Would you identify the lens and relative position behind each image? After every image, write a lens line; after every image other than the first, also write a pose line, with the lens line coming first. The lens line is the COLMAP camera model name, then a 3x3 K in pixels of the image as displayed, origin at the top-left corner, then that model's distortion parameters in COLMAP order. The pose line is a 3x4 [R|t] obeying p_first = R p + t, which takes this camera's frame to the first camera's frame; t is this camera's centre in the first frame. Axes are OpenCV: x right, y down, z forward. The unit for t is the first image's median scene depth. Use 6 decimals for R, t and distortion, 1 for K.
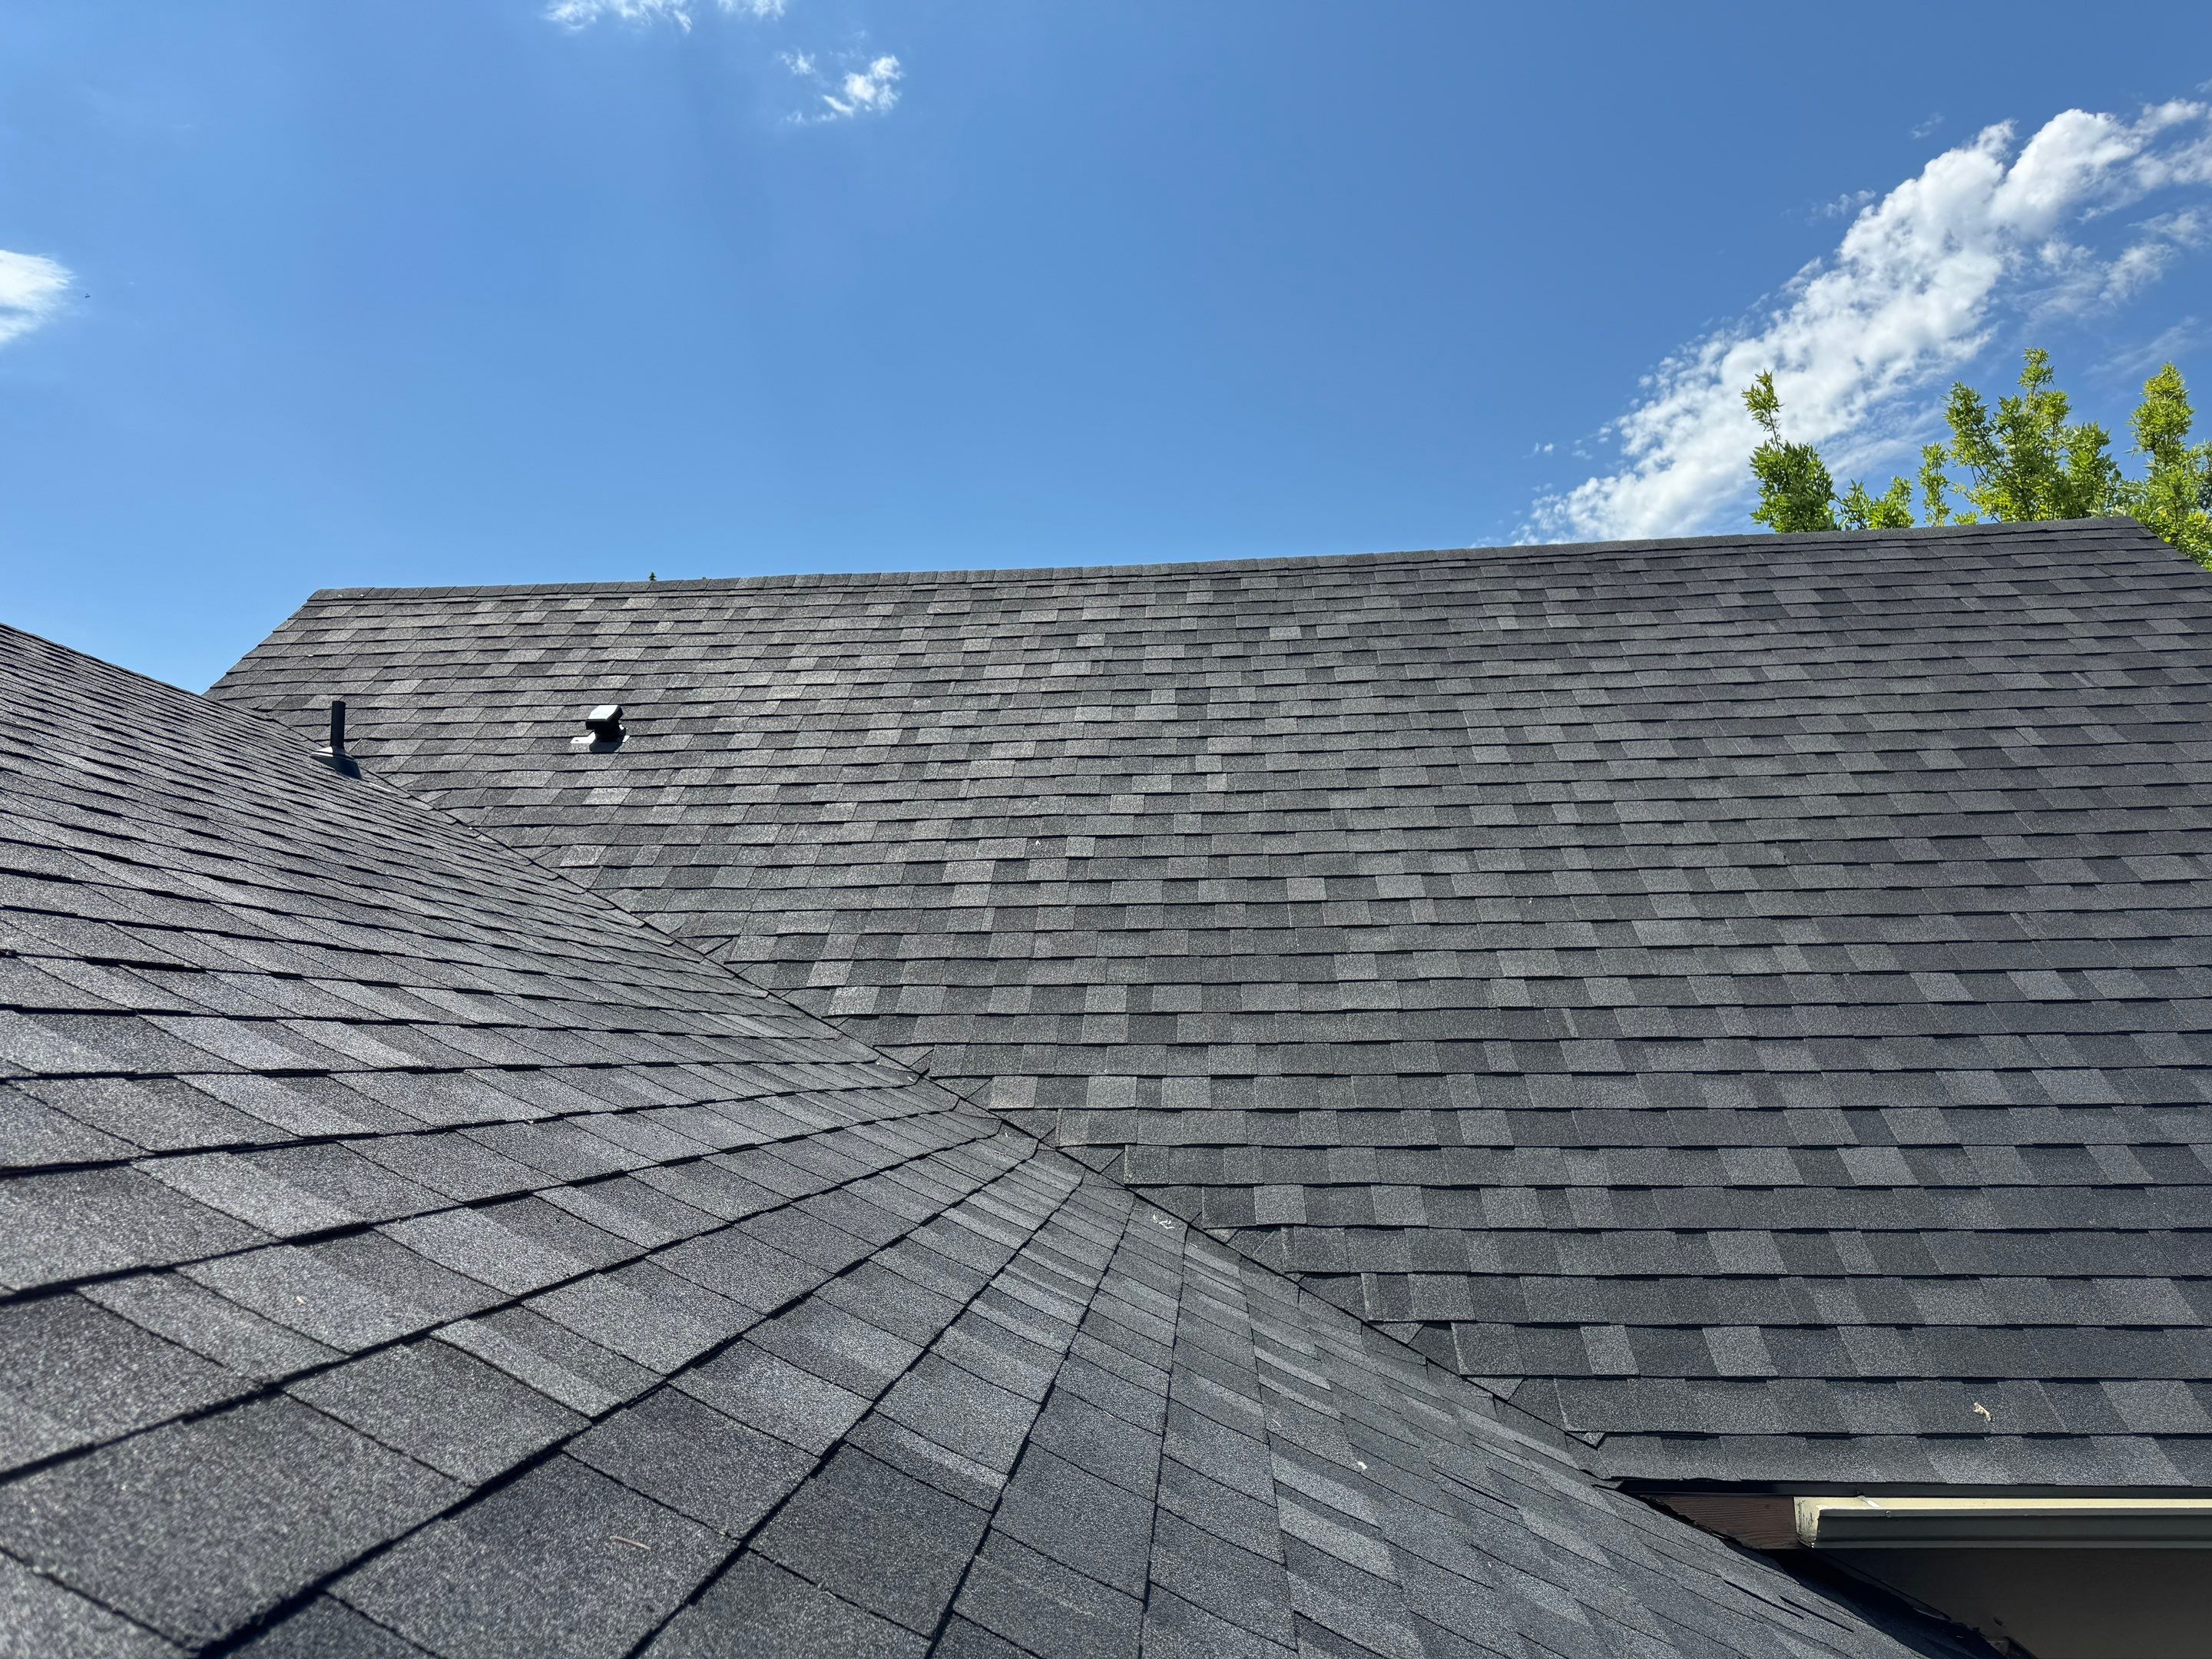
lens RADIAL K [[1540.1, 0, 1085.8], [0, 1540.1, 822.6], [0, 0, 1]] dist [0.141676, -0.238210]
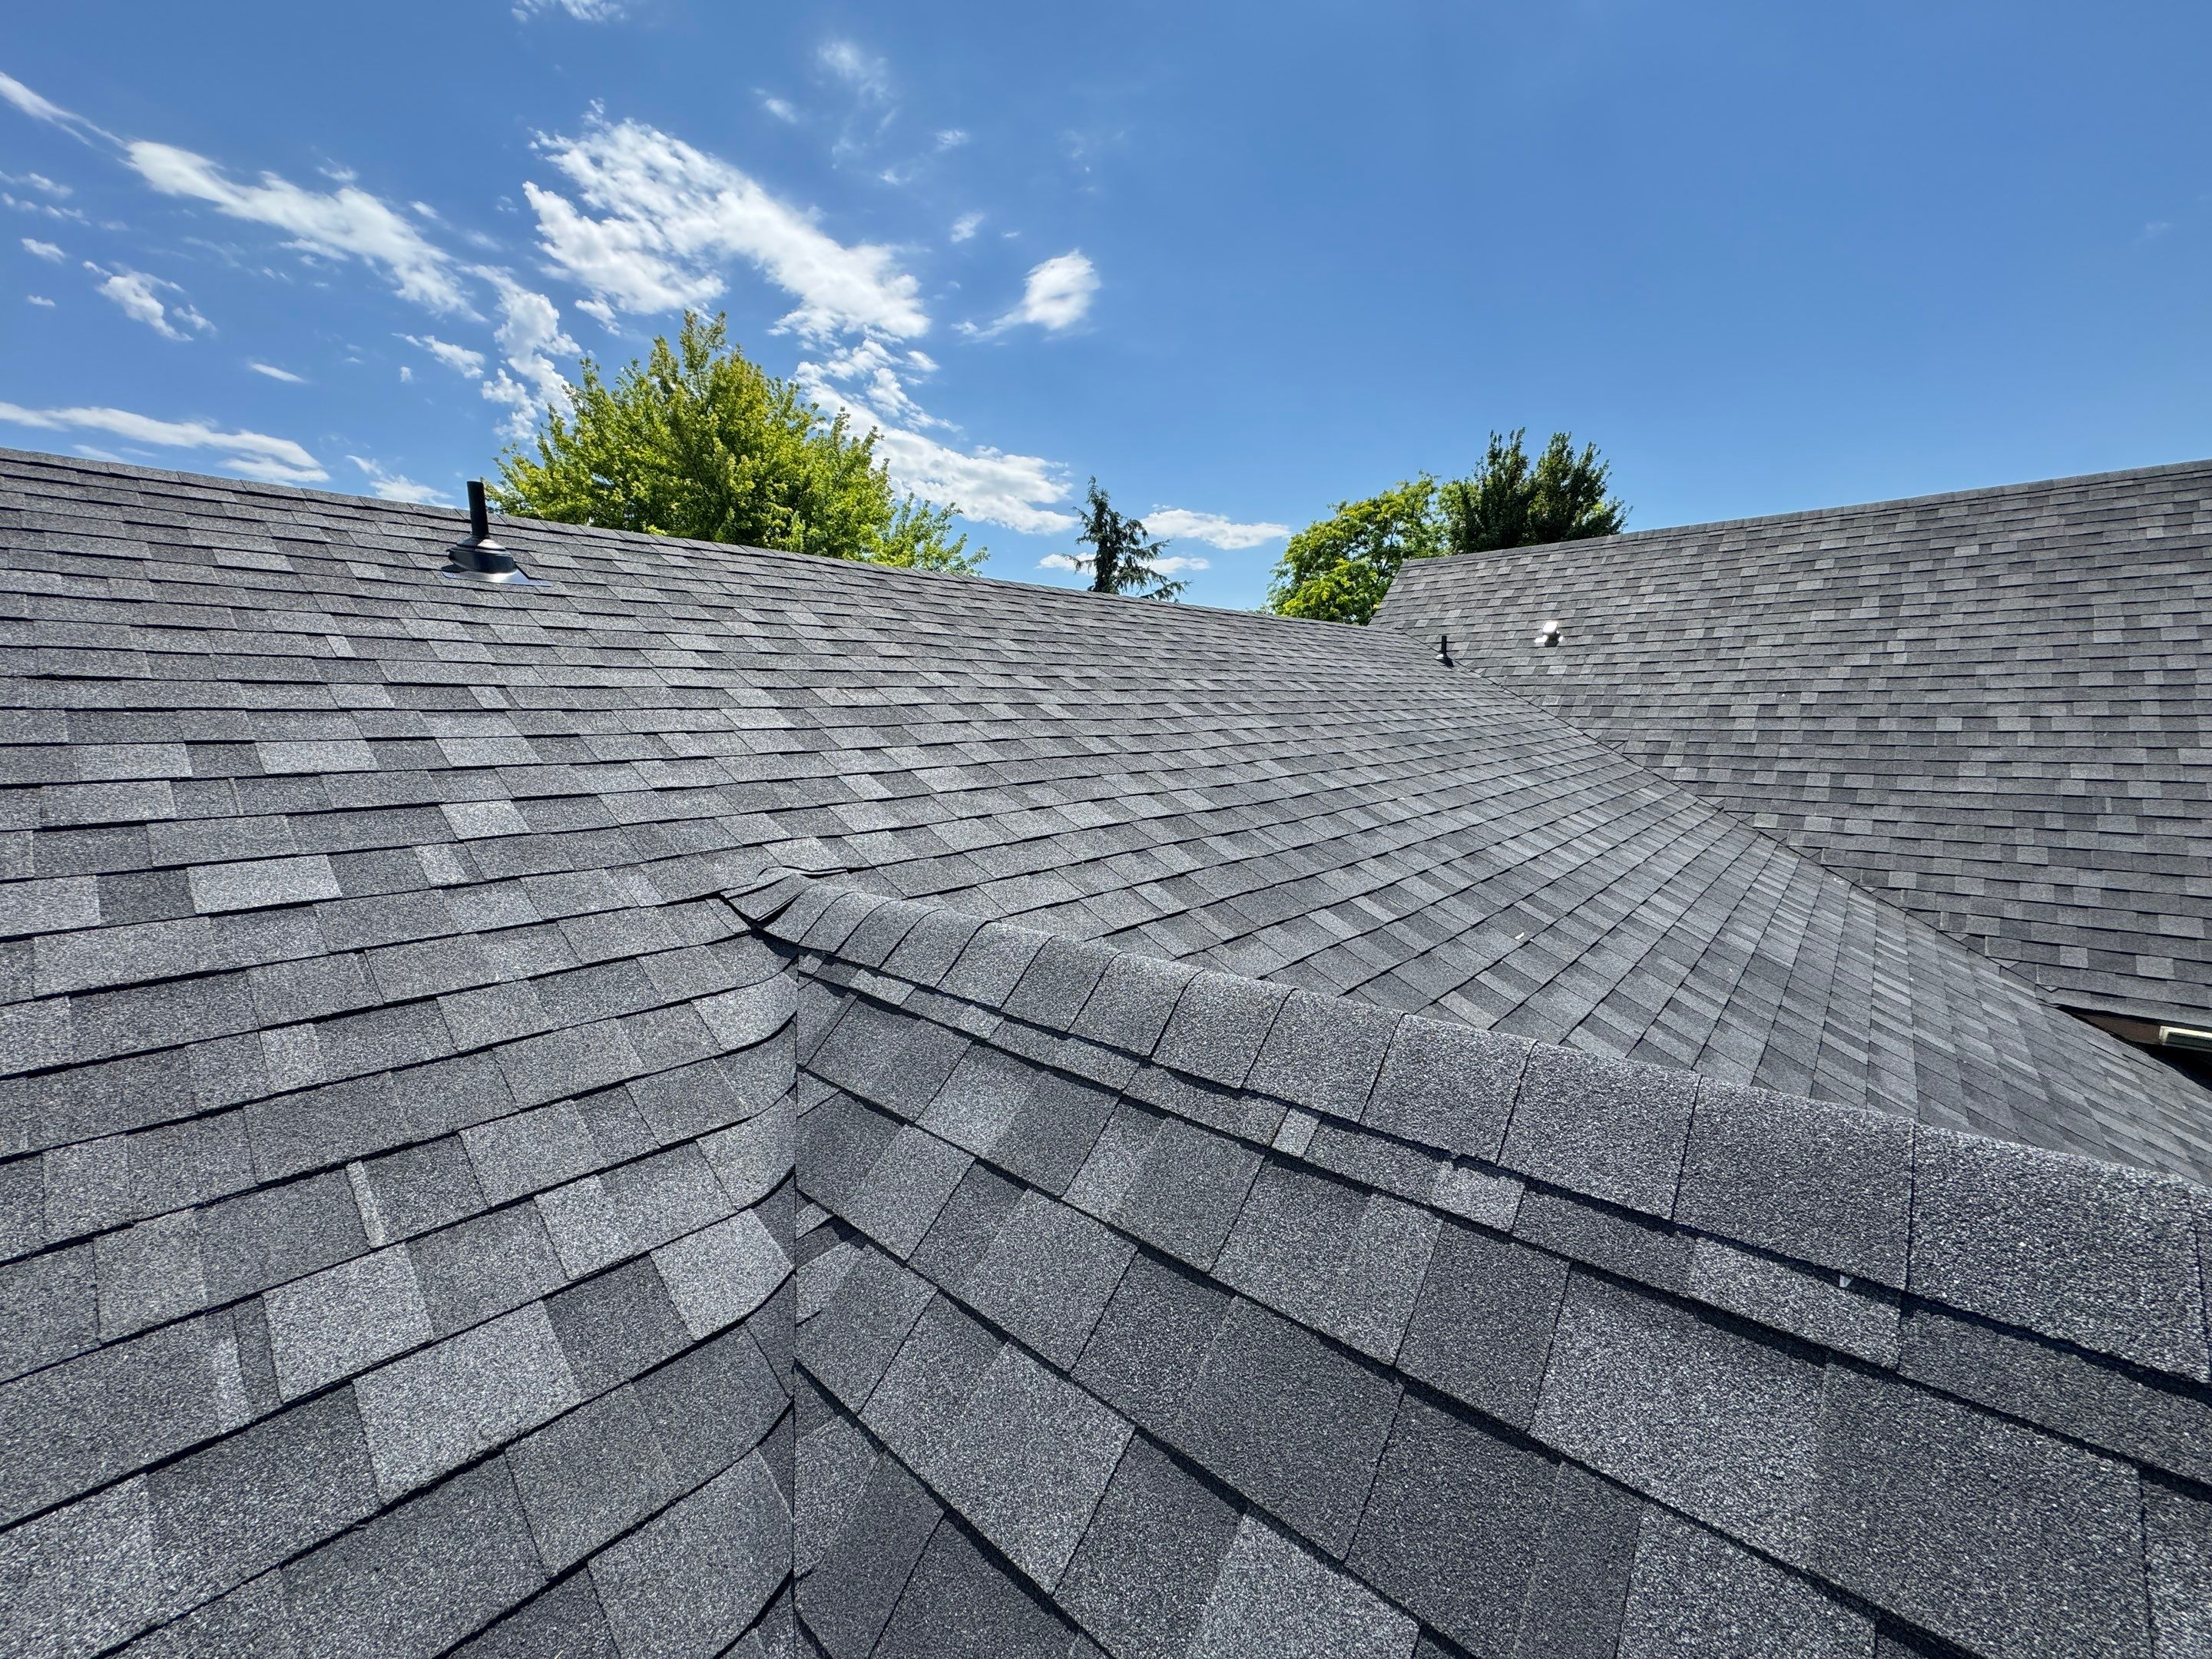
lens RADIAL K [[876.2, 0, 1106.0], [0, 876.2, 829.5], [0, 0, 1]] dist [-0.001344, 0.000176]
pose [[0.799360, 0.083750, -0.594987, -0.042136], [0.095217, 0.960069, 0.263063, -0.206962], [0.593260, -0.266935, 0.759466, -0.506919]]
